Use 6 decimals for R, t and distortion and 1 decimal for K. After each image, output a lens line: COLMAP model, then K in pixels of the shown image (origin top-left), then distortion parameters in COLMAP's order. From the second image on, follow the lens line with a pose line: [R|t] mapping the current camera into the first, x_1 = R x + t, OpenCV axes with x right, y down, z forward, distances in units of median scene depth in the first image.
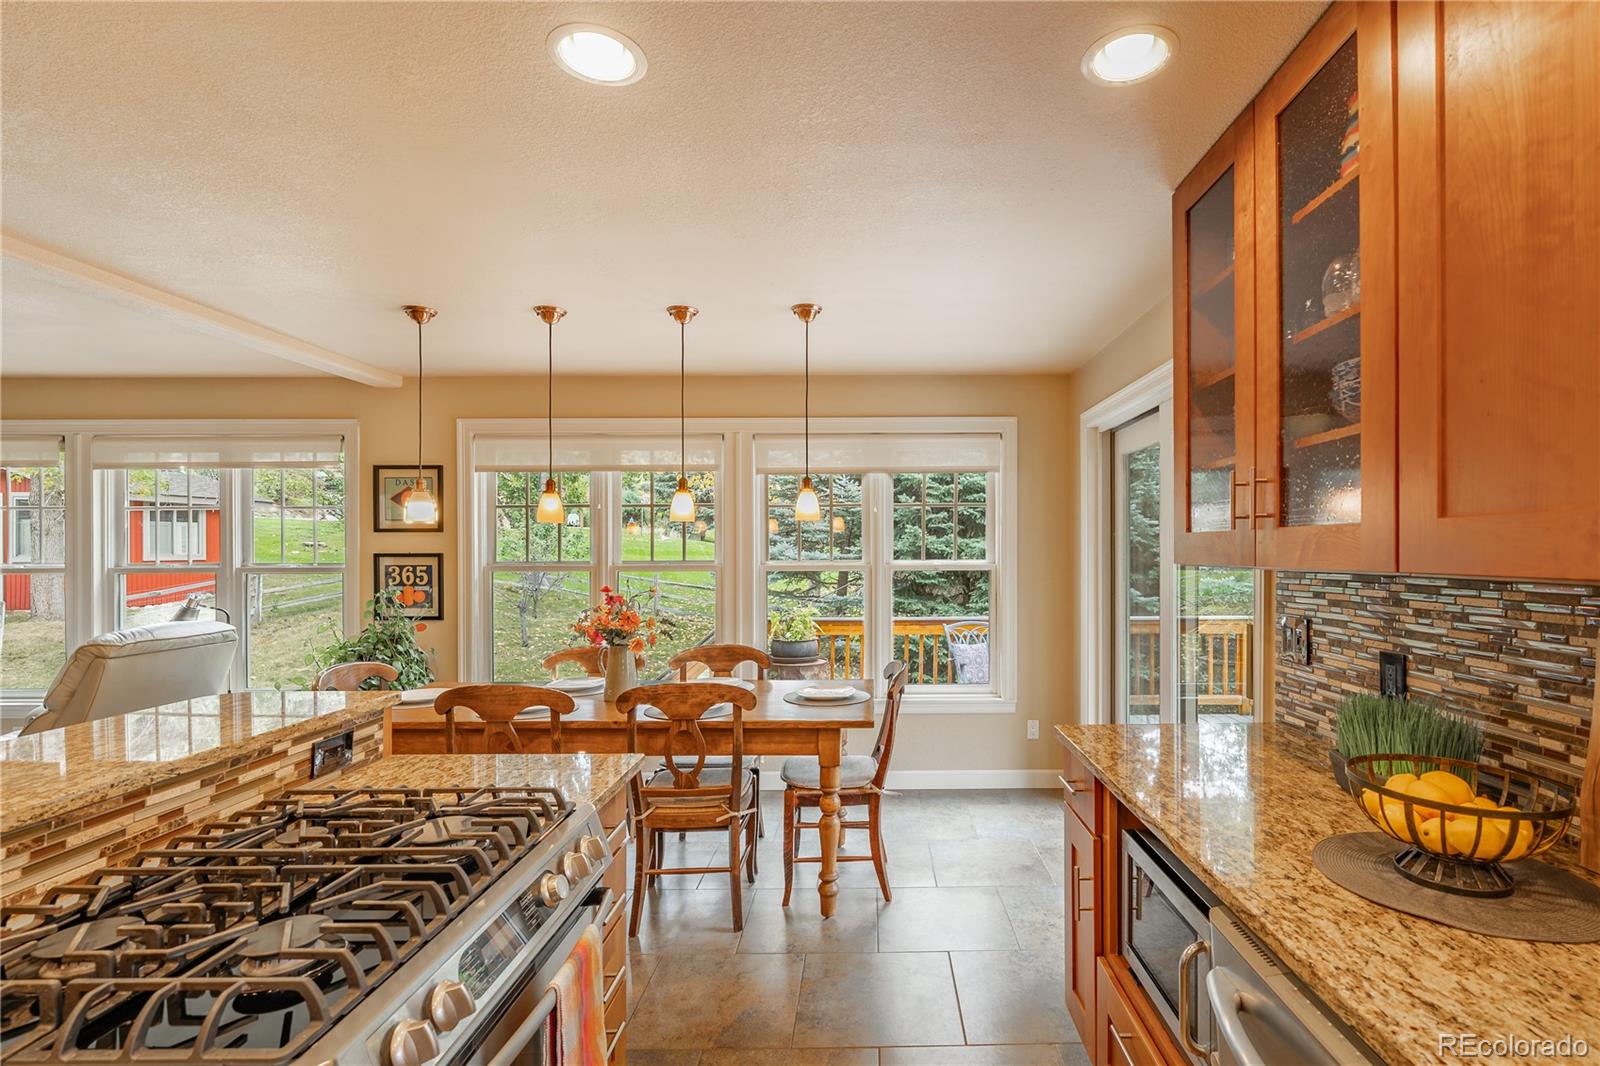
lens RADIAL K [[742.6, 0, 800.0], [0, 742.6, 544.4], [0, 0, 1]] dist [0.000407, 0.000011]
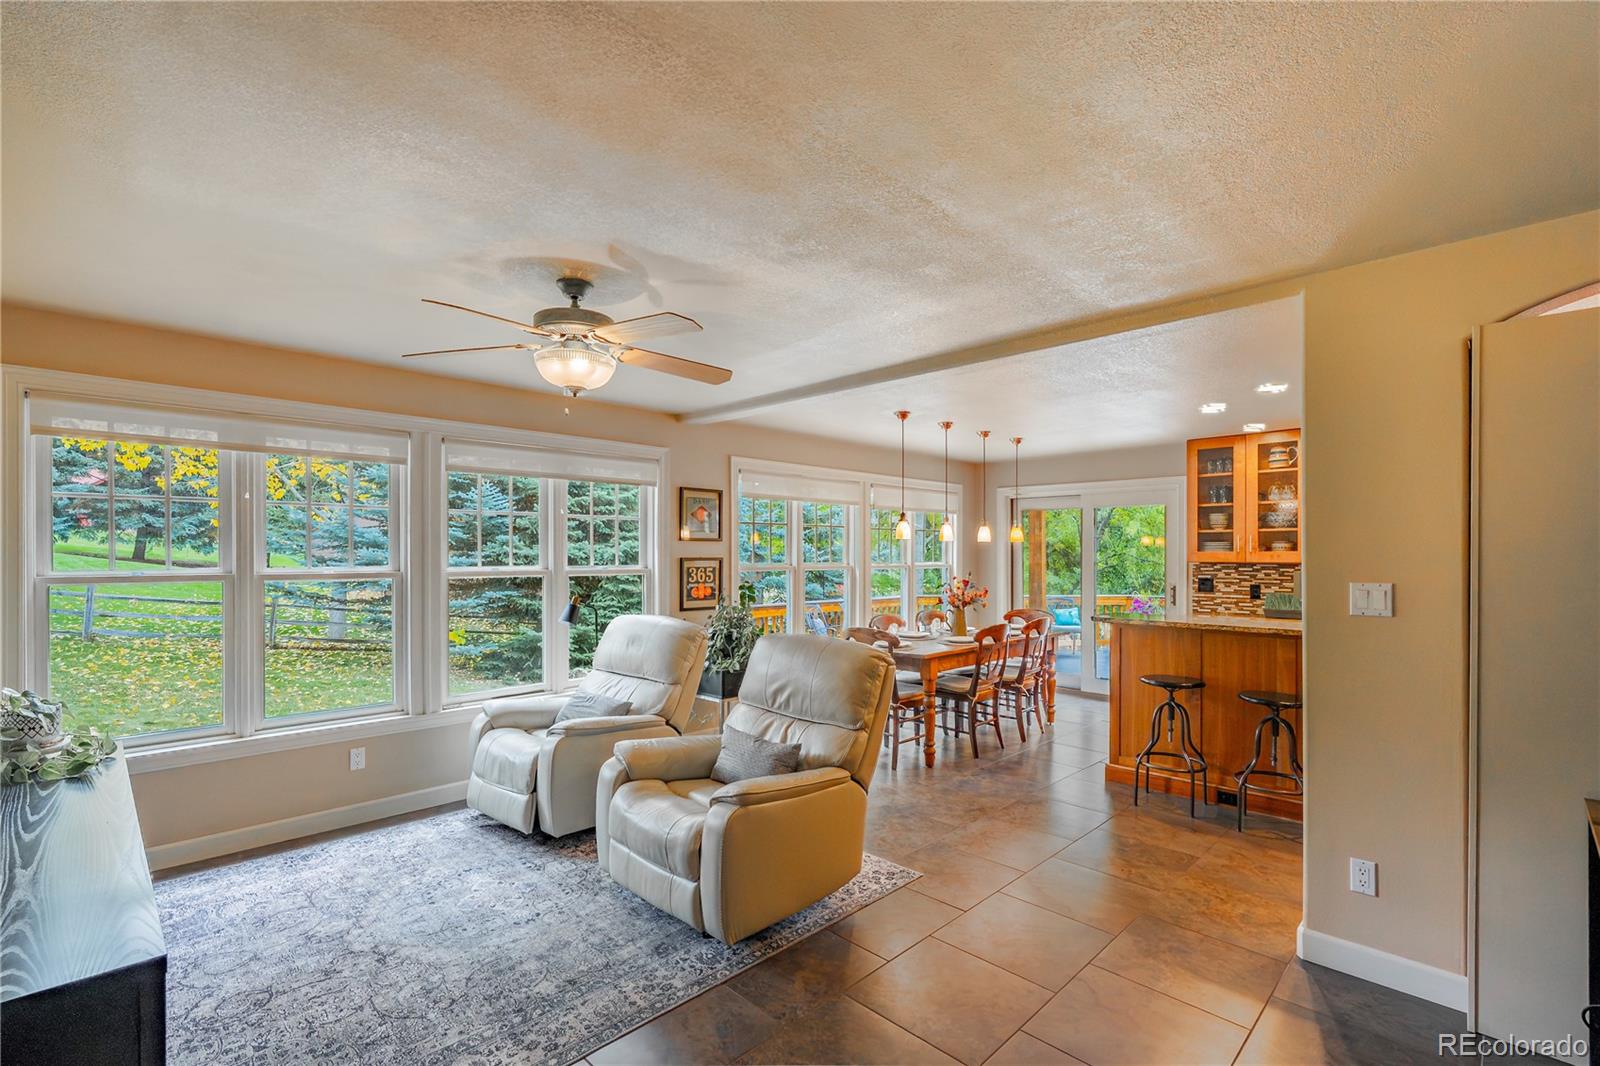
lens RADIAL K [[716.8, 0, 800.0], [0, 716.8, 533.0], [0, 0, 1]] dist [-0.000089, -0.000014]
pose [[0.713350, 0.026777, 0.700296, -1.268247], [-0.008344, 0.999523, -0.029720, 0.004974], [-0.700758, 0.015357, 0.713233, 0.005441]]
